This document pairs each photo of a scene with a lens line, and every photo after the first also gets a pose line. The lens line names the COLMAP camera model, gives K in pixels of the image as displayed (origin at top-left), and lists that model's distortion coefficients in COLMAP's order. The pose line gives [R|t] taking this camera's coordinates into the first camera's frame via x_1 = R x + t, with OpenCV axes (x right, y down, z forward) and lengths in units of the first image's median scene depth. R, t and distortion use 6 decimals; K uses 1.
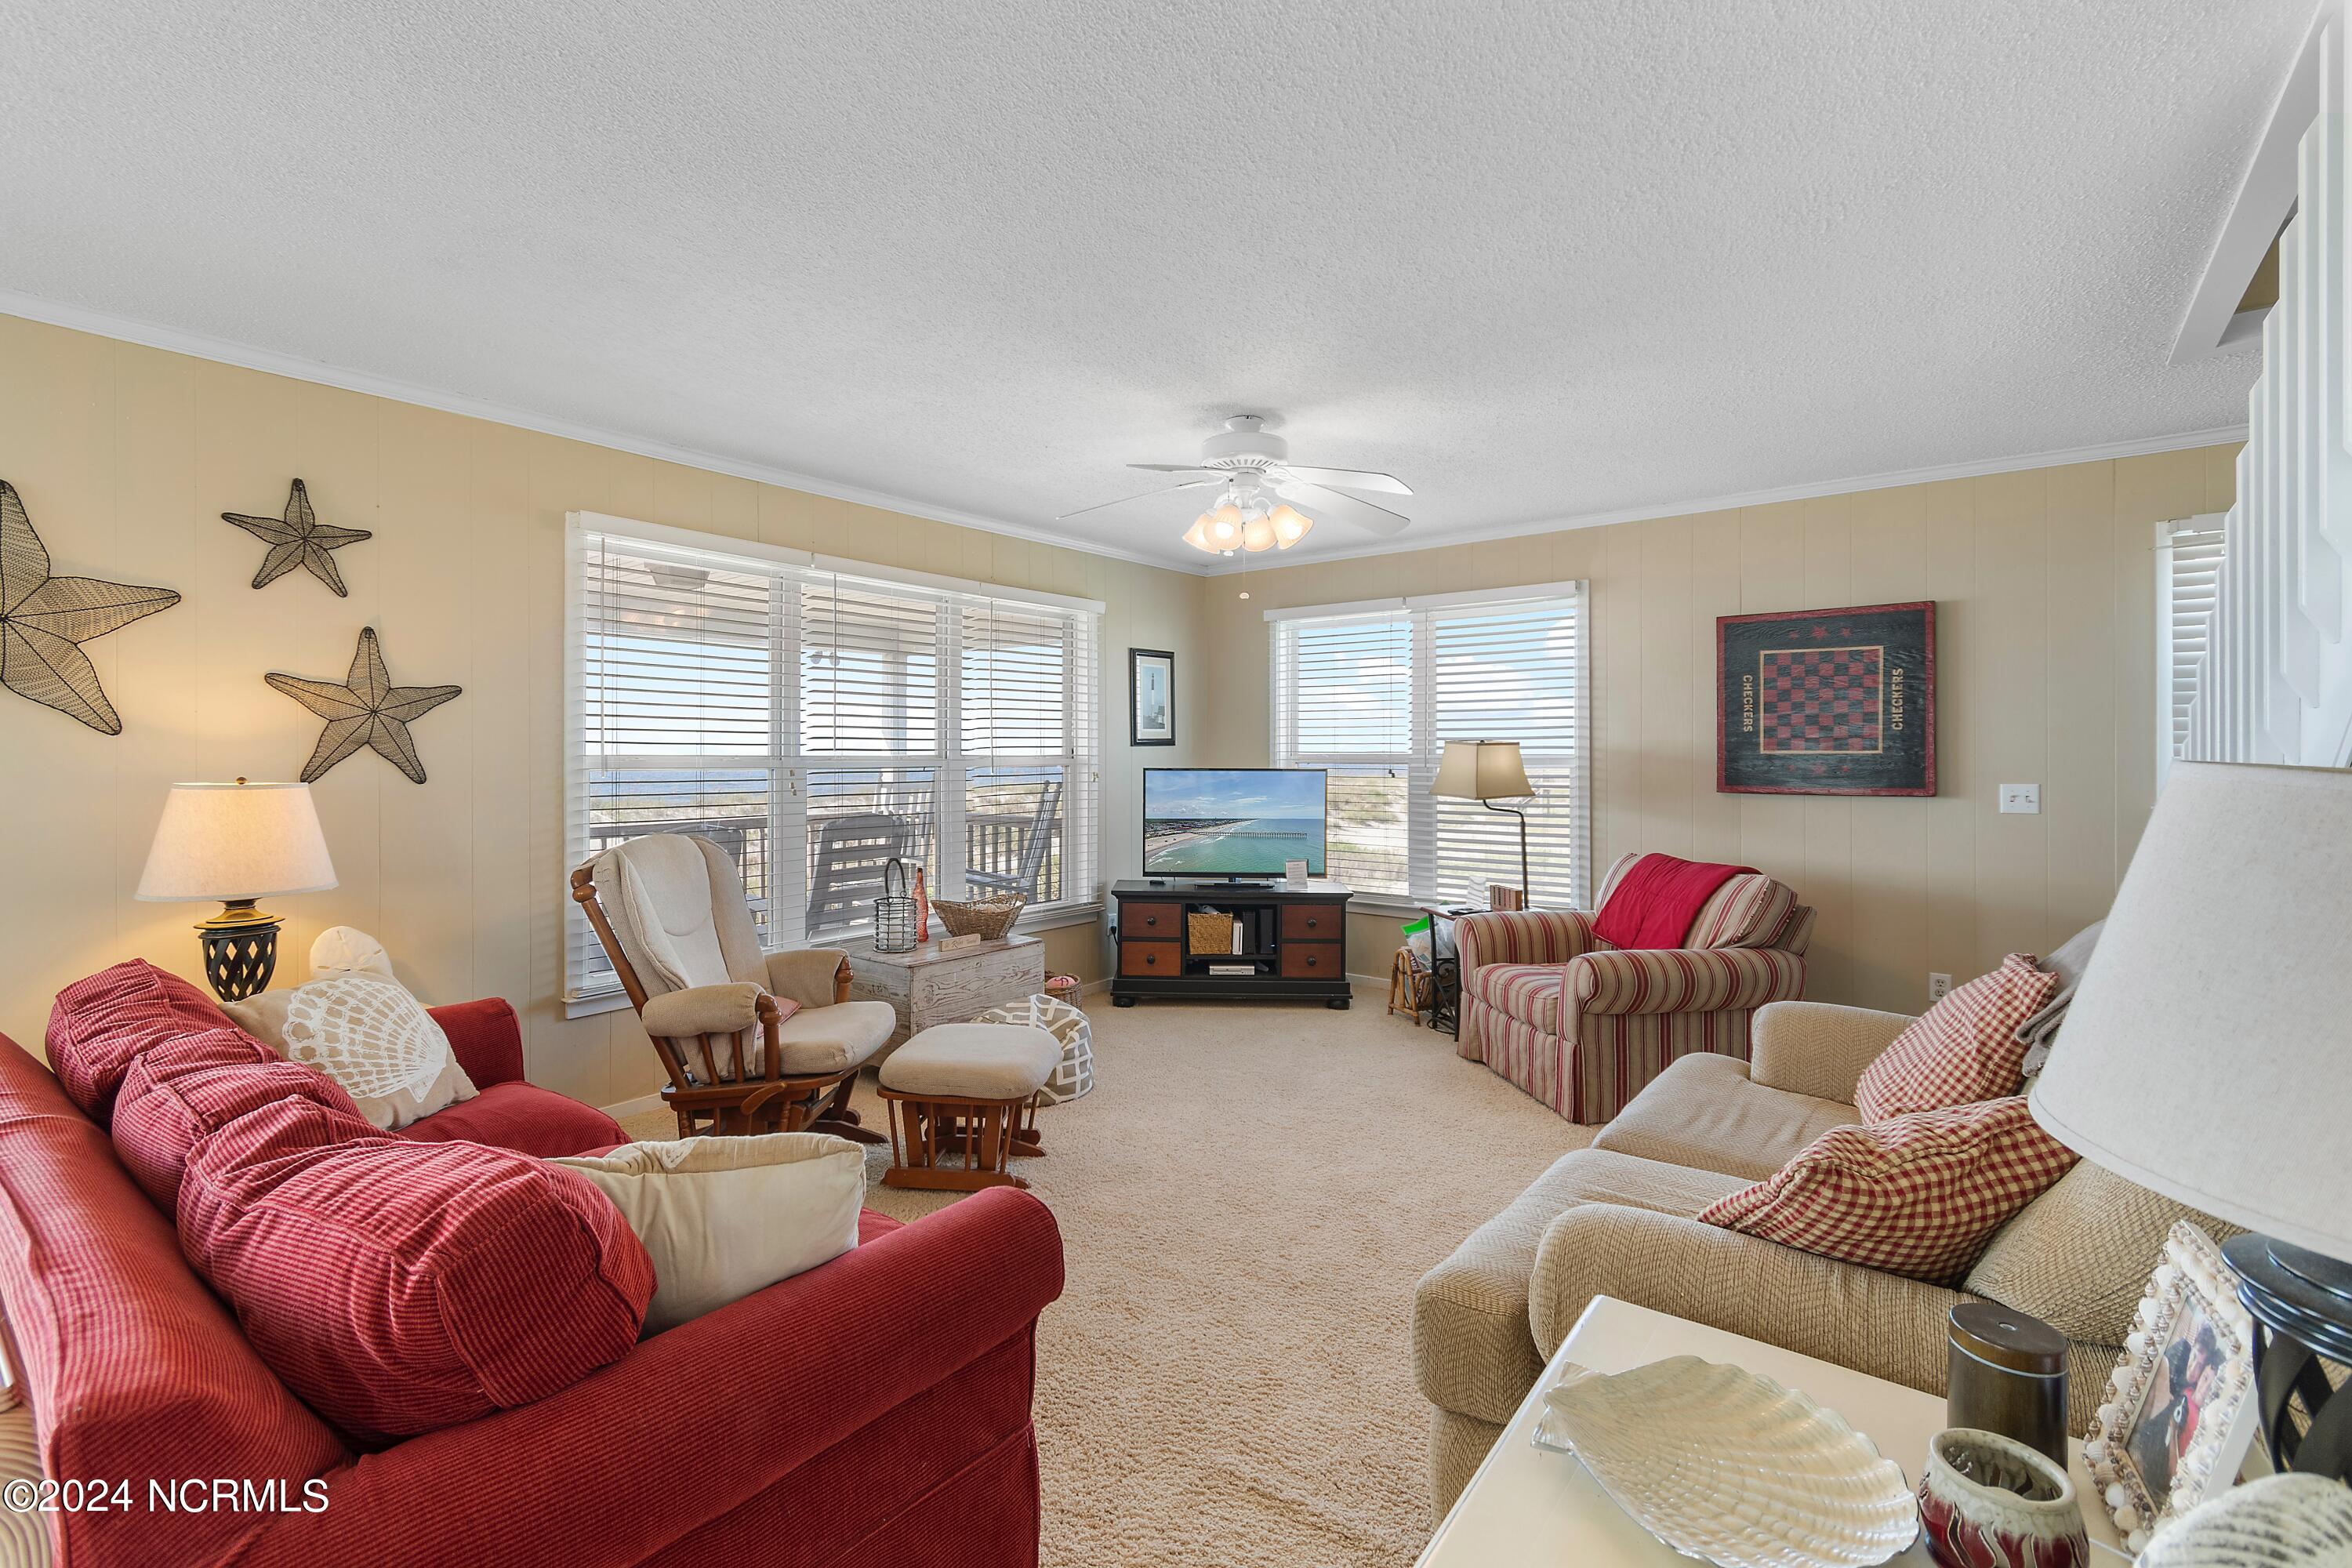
lens RADIAL K [[1043.2, 0, 1169.2], [0, 1043.2, 753.4], [0, 0, 1]] dist [-0.000919, -0.000485]
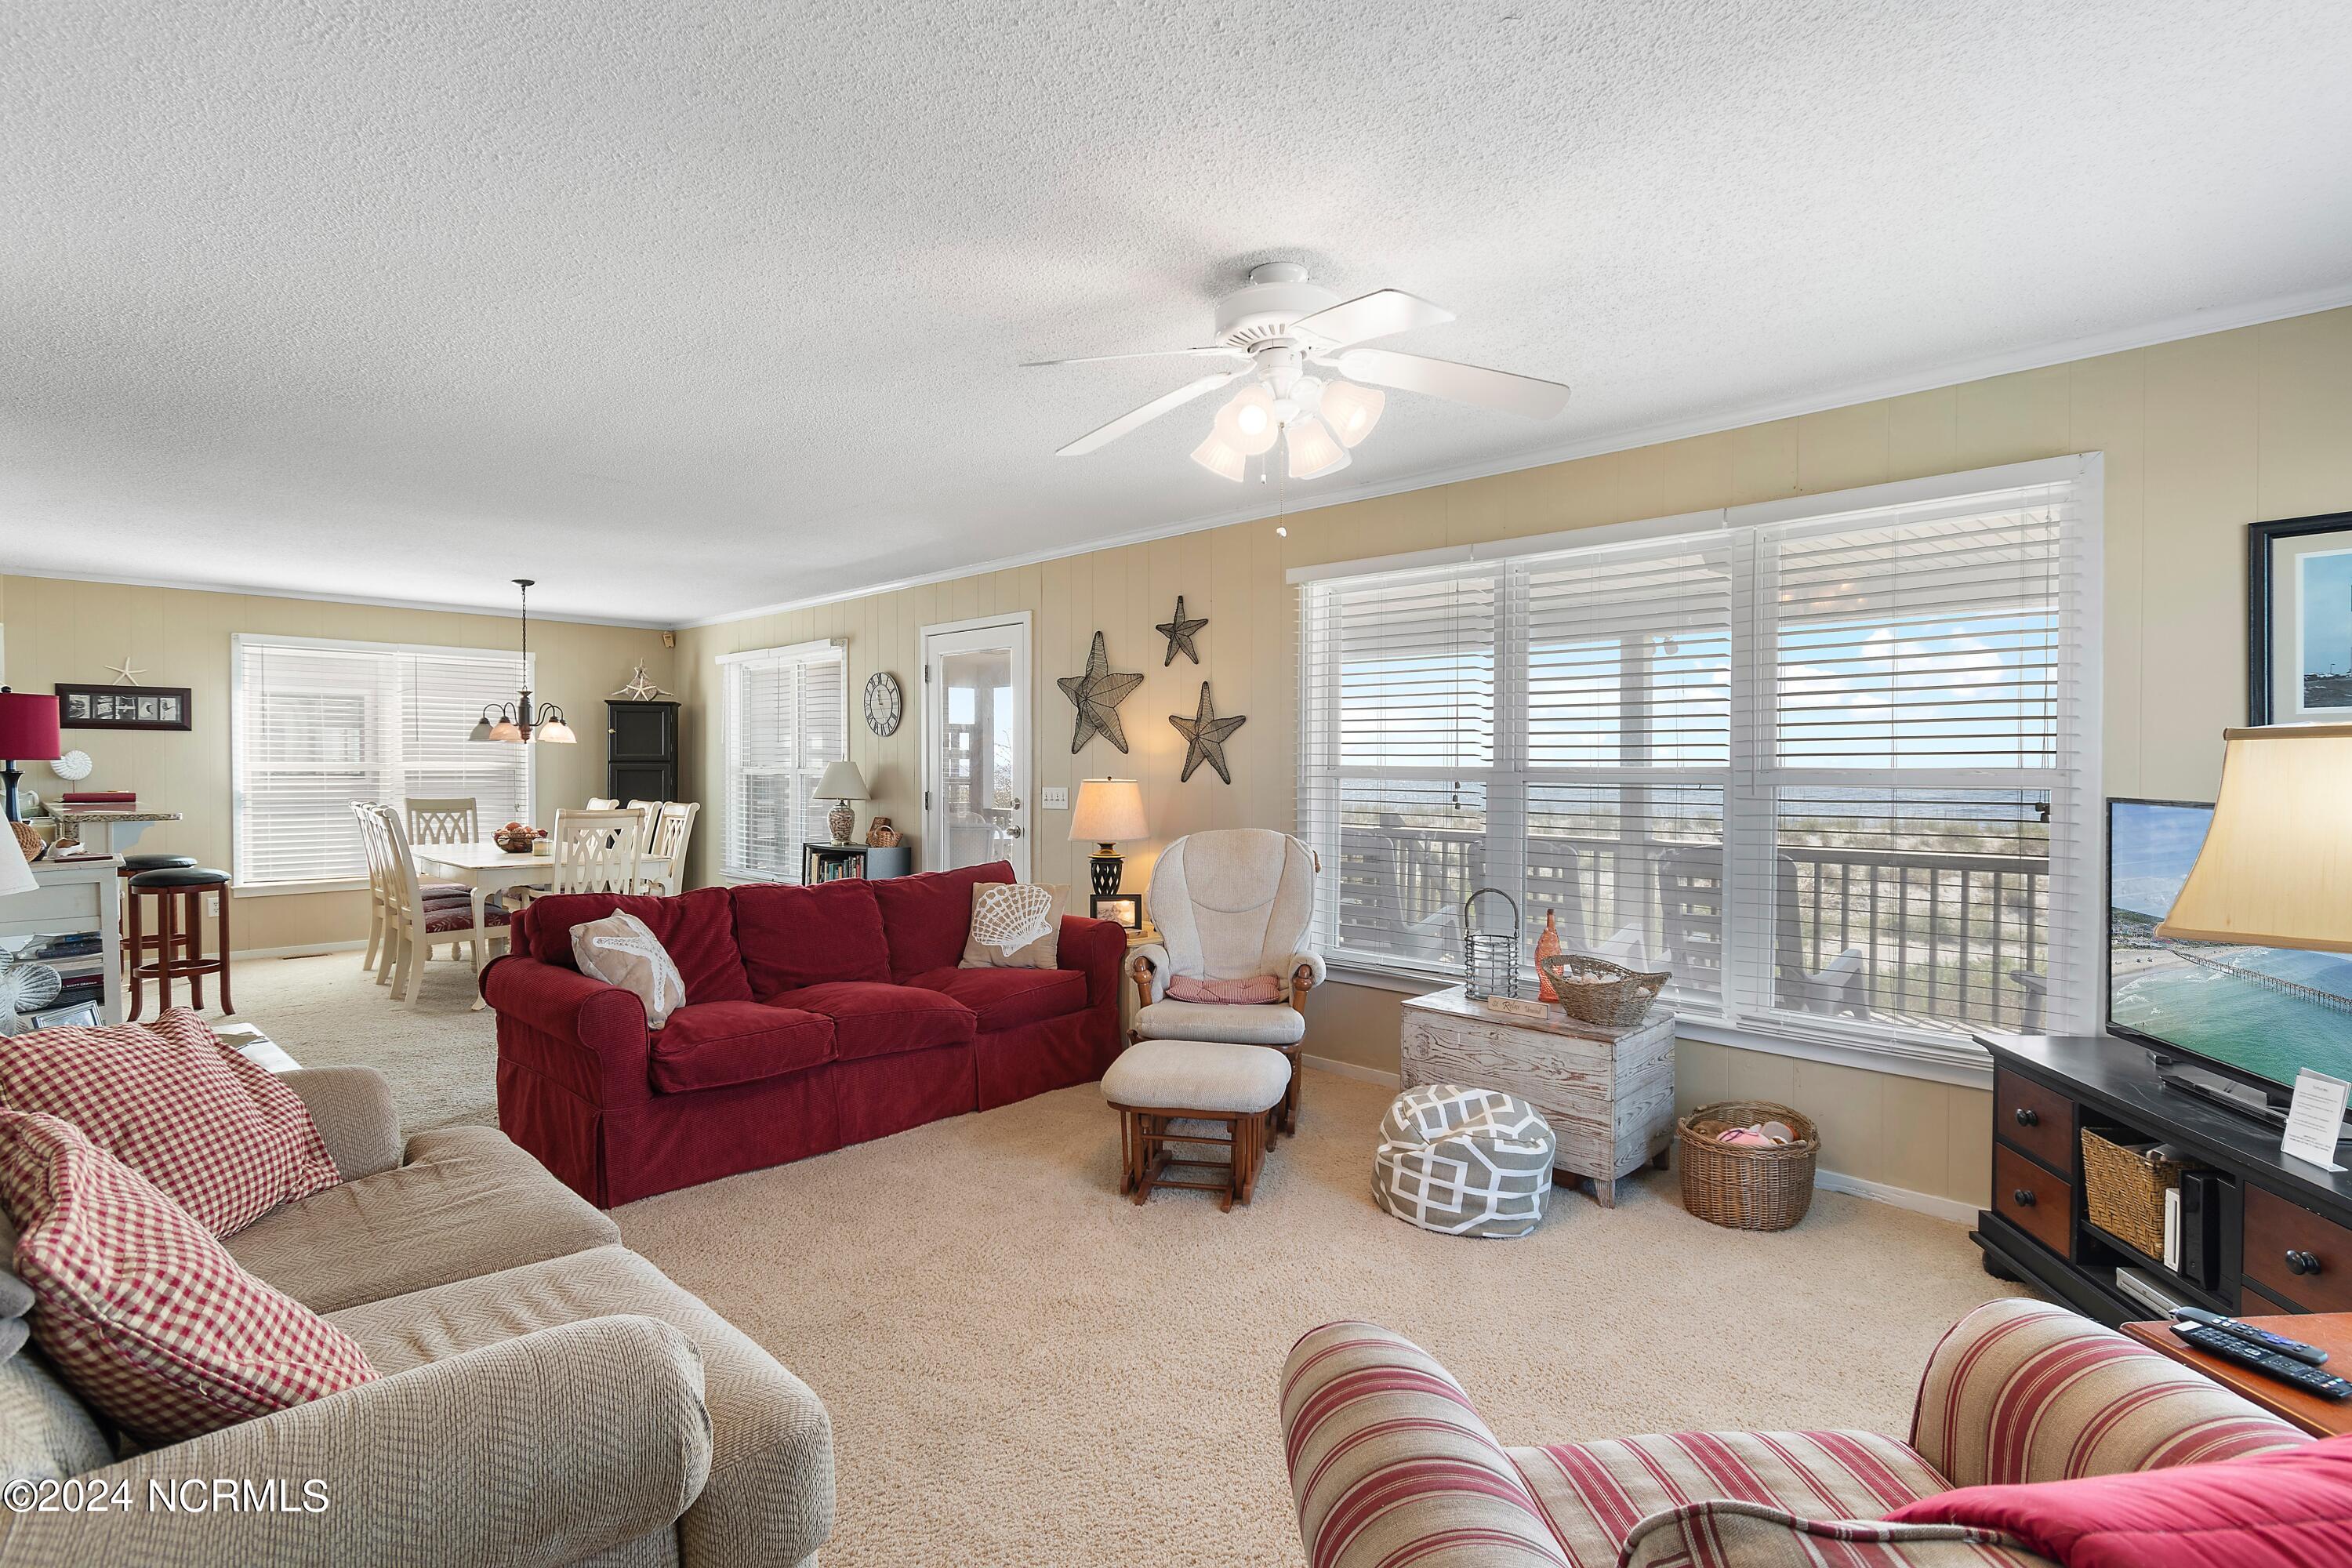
lens RADIAL K [[1154.8, 0, 1178.1], [0, 1154.8, 770.2], [0, 0, 1]] dist [-0.004960, -0.000674]
pose [[-0.105826, 0.004407, -0.994375, 0.661235], [-0.004904, 0.999976, 0.004954, 0.001264], [0.994373, 0.005401, -0.105801, 0.809032]]
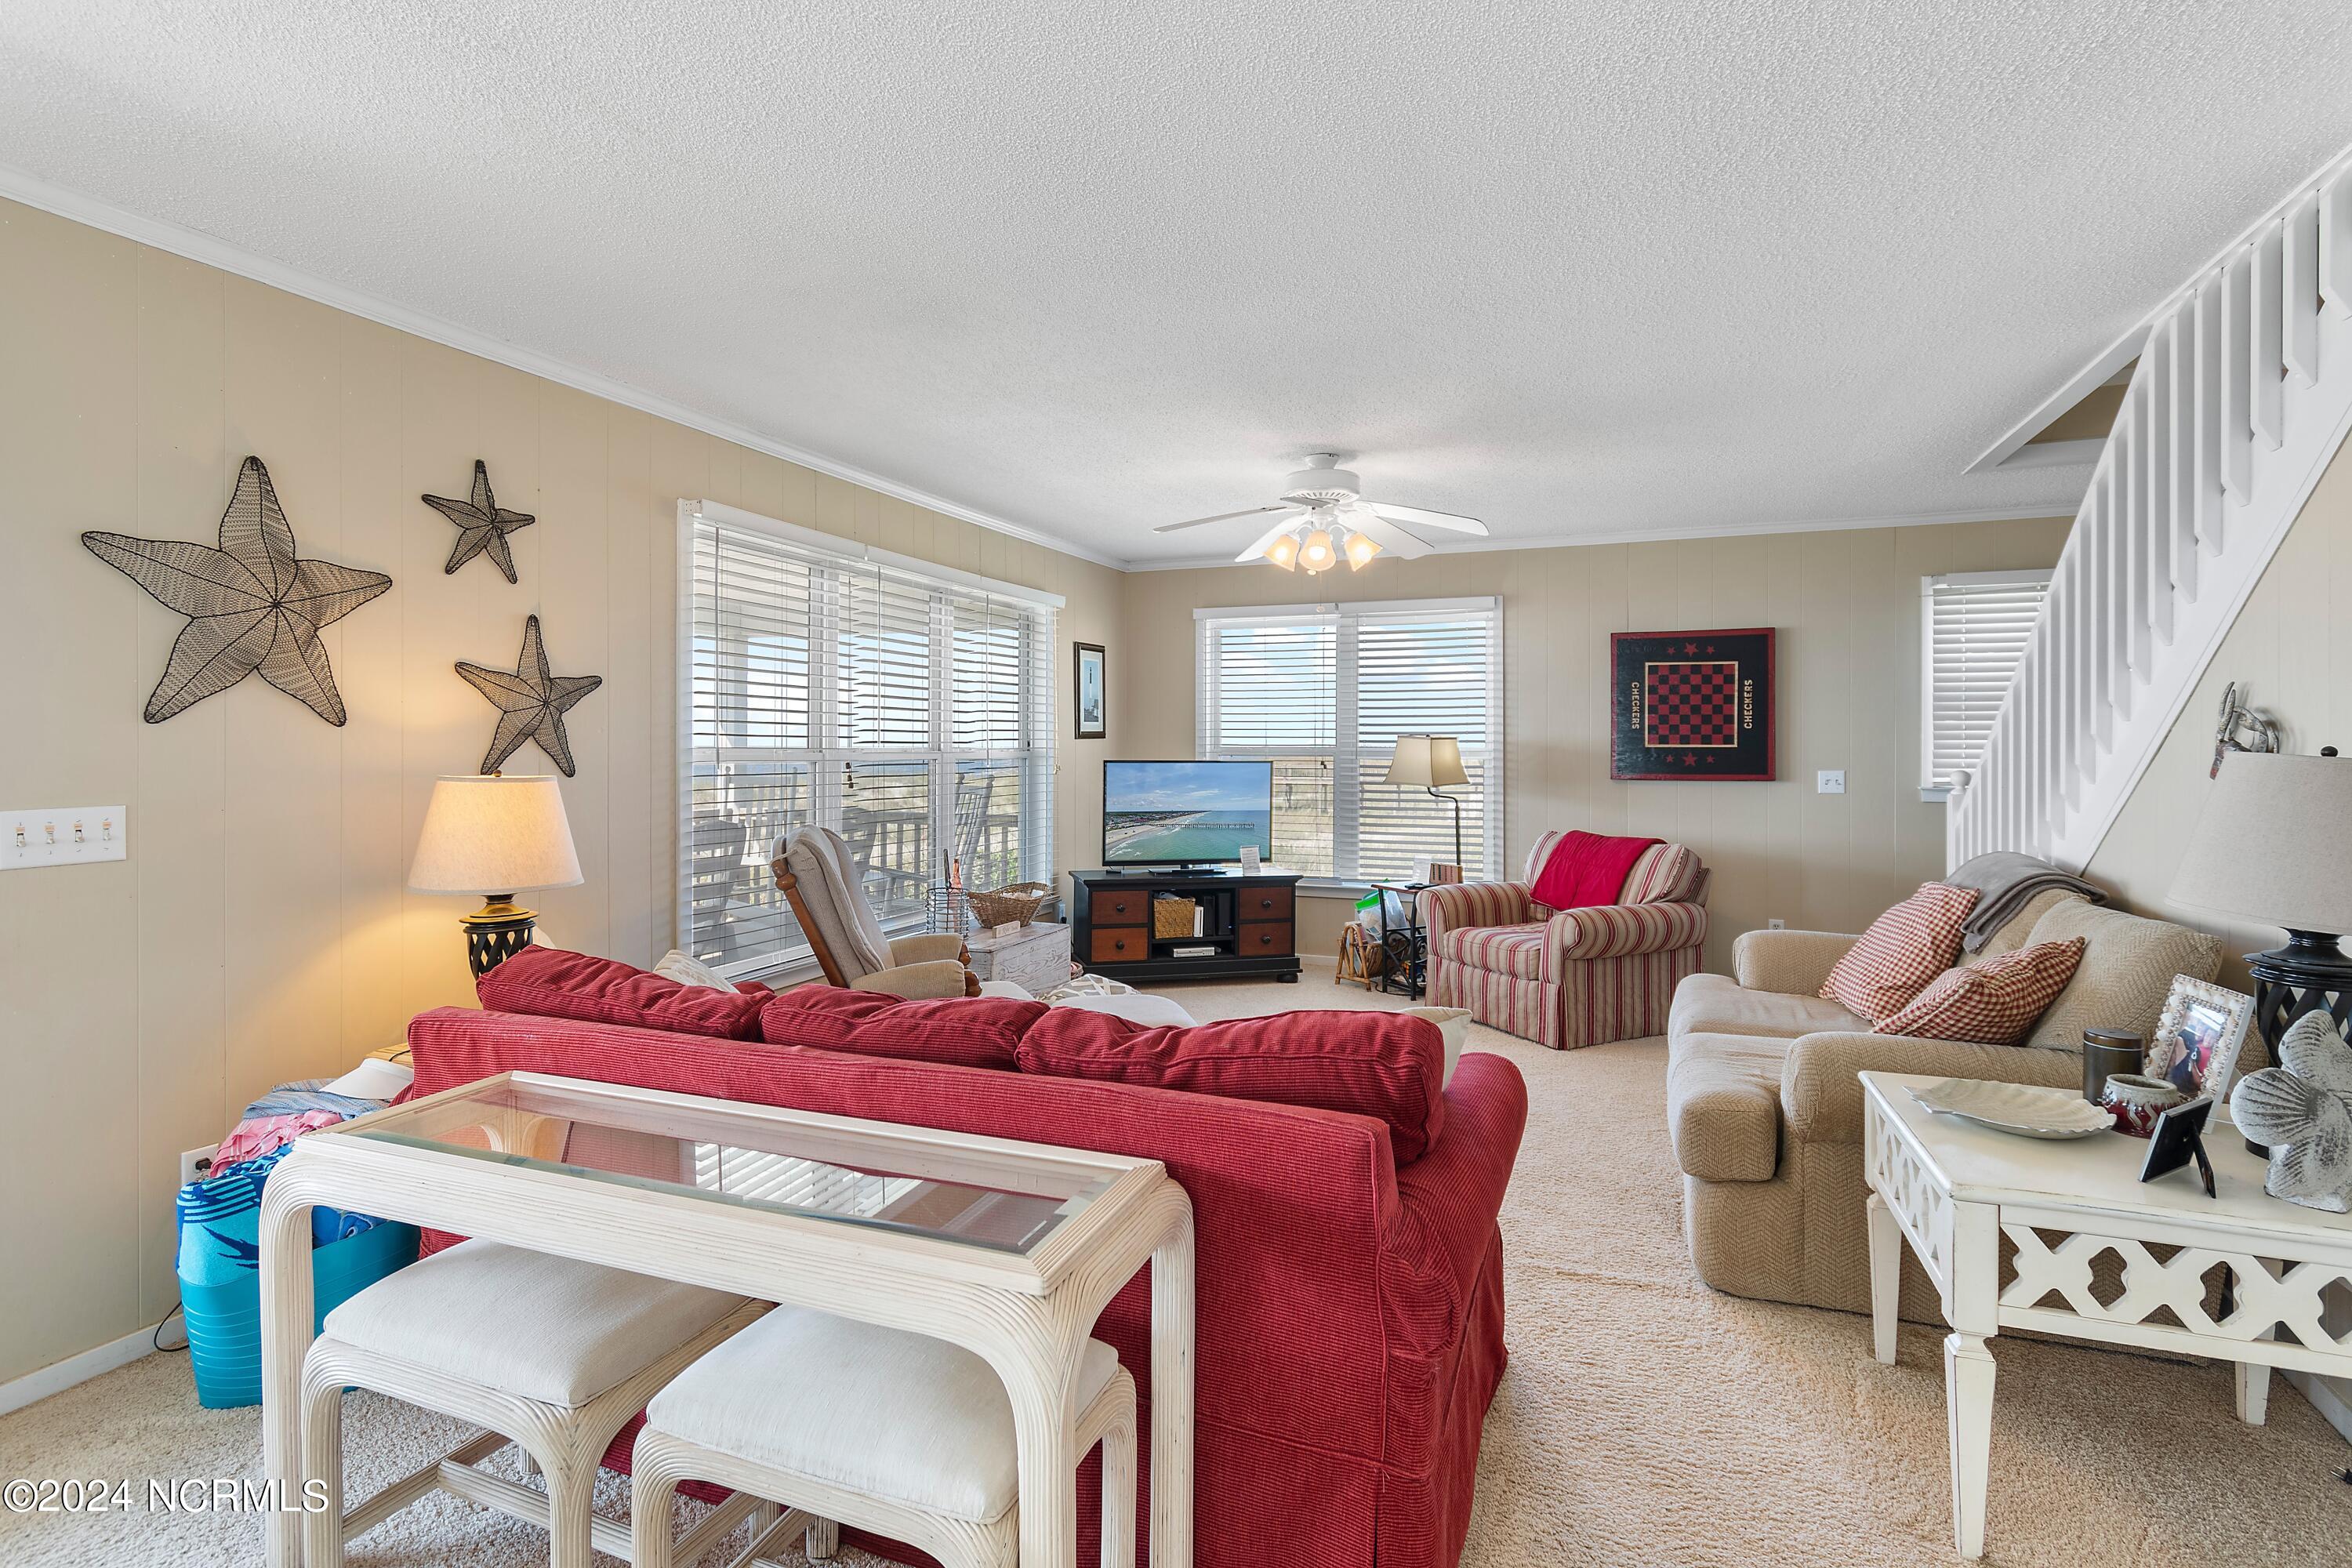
lens RADIAL K [[1162.7, 0, 1172.1], [0, 1162.7, 750.5], [0, 0, 1]] dist [-0.001681, -0.000456]
pose [[0.957787, 0.000229, 0.287479, -0.362106], [-0.001517, 0.999990, 0.004257, -0.000875], [-0.287475, -0.004513, 0.957778, -0.143230]]
